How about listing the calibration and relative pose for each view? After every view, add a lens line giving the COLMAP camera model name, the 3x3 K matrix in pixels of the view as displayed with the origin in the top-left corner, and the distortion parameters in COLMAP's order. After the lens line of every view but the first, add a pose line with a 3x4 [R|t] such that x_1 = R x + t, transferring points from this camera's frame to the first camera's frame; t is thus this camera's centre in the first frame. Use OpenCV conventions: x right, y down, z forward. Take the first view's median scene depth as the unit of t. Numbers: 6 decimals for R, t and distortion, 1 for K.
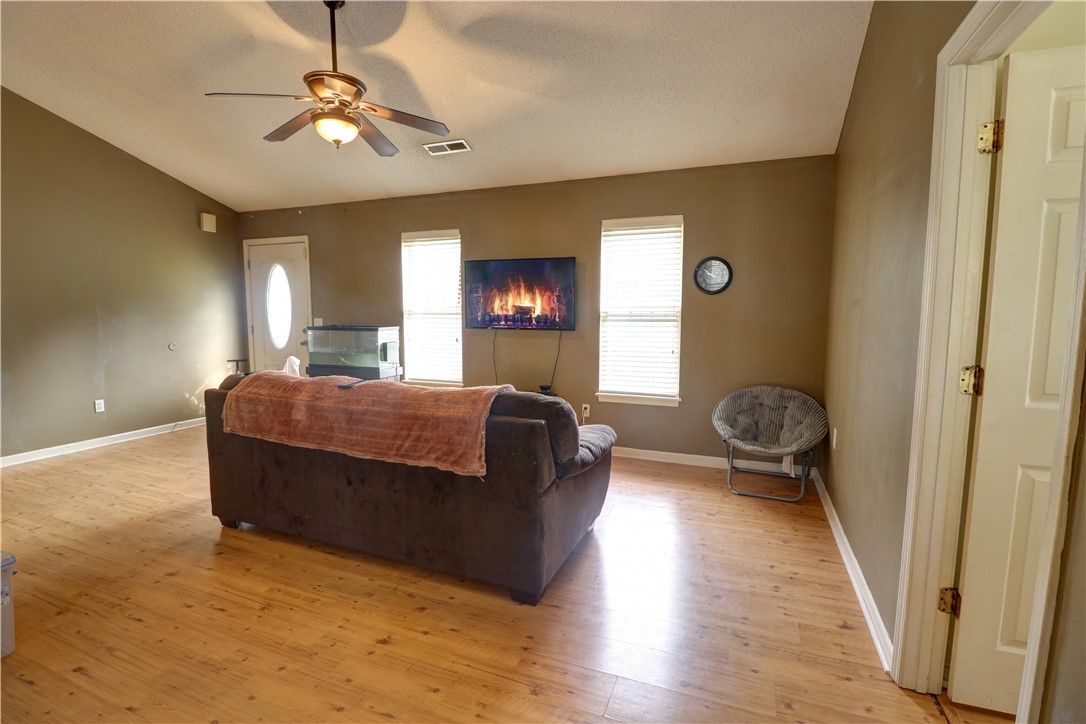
lens RADIAL K [[510.3, 0, 543.0], [0, 510.3, 362.0], [0, 0, 1]] dist [-0.000384, -0.000342]
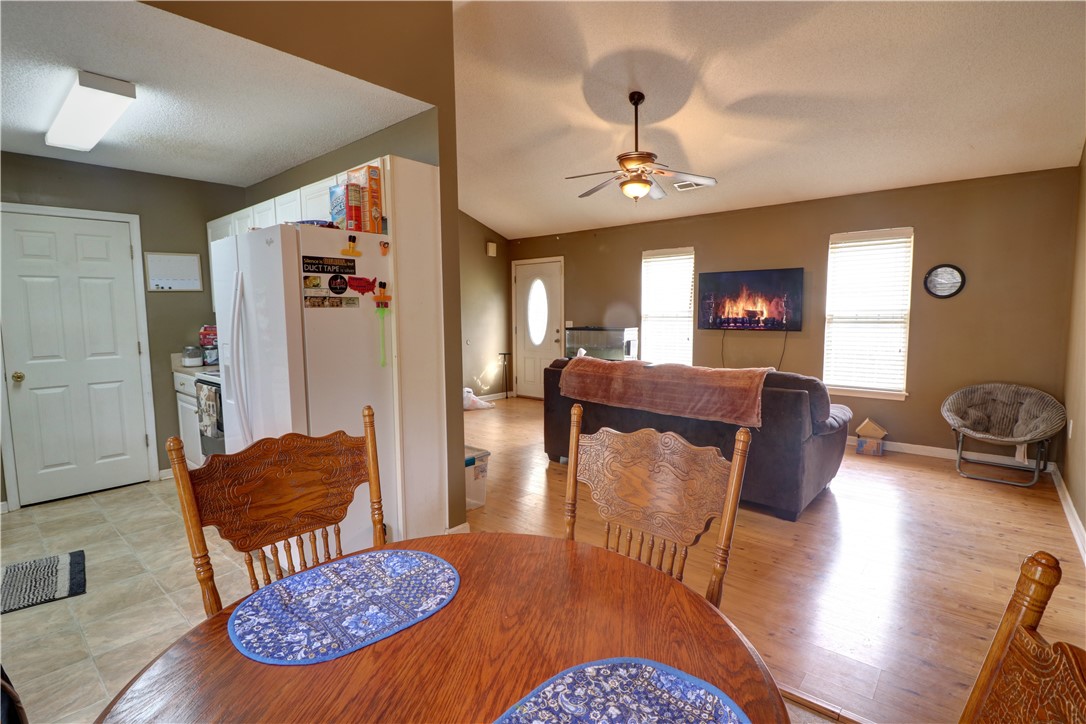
lens RADIAL K [[515.0, 0, 543.0], [0, 515.0, 362.0], [0, 0, 1]] dist [-0.001384, -0.012656]
pose [[0.945433, 0.023421, -0.324974, -0.118936], [-0.025850, 0.999661, -0.003158, 0.029041], [0.324790, 0.011386, 0.945718, -0.312938]]
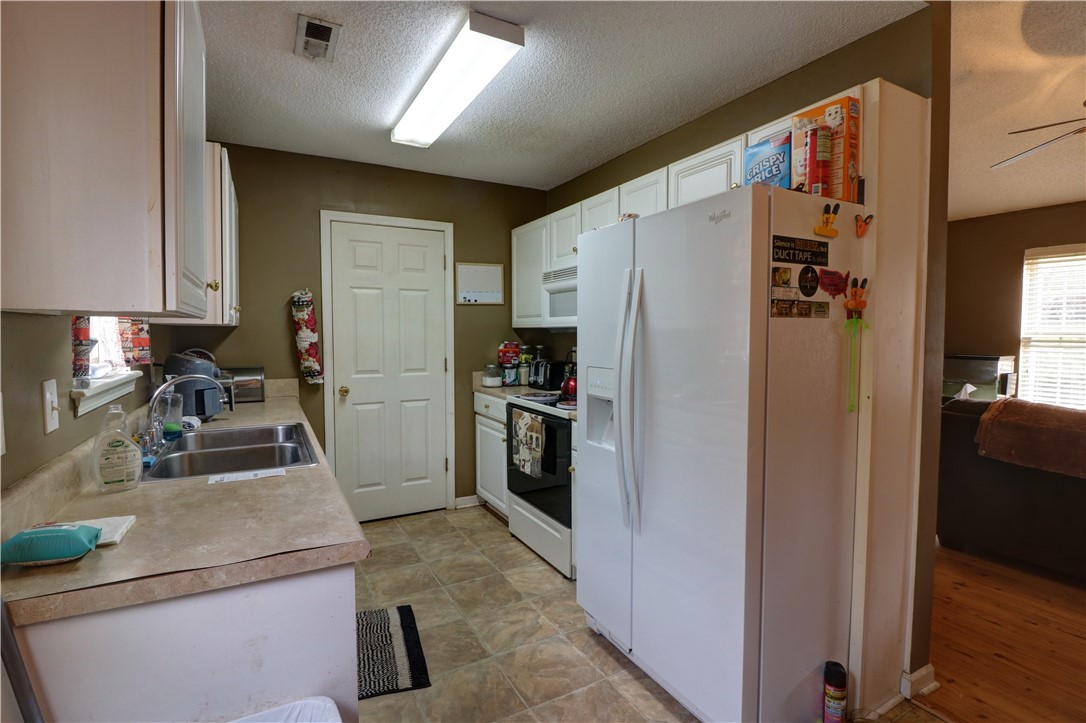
lens RADIAL K [[515.0, 0, 543.0], [0, 515.0, 361.5], [0, 0, 1]] dist [-0.001384, -0.012656]
pose [[0.769706, 0.037126, -0.637318, -0.442301], [-0.069855, 0.997211, -0.026274, 0.025495], [0.634566, 0.064743, 0.770153, -0.237519]]
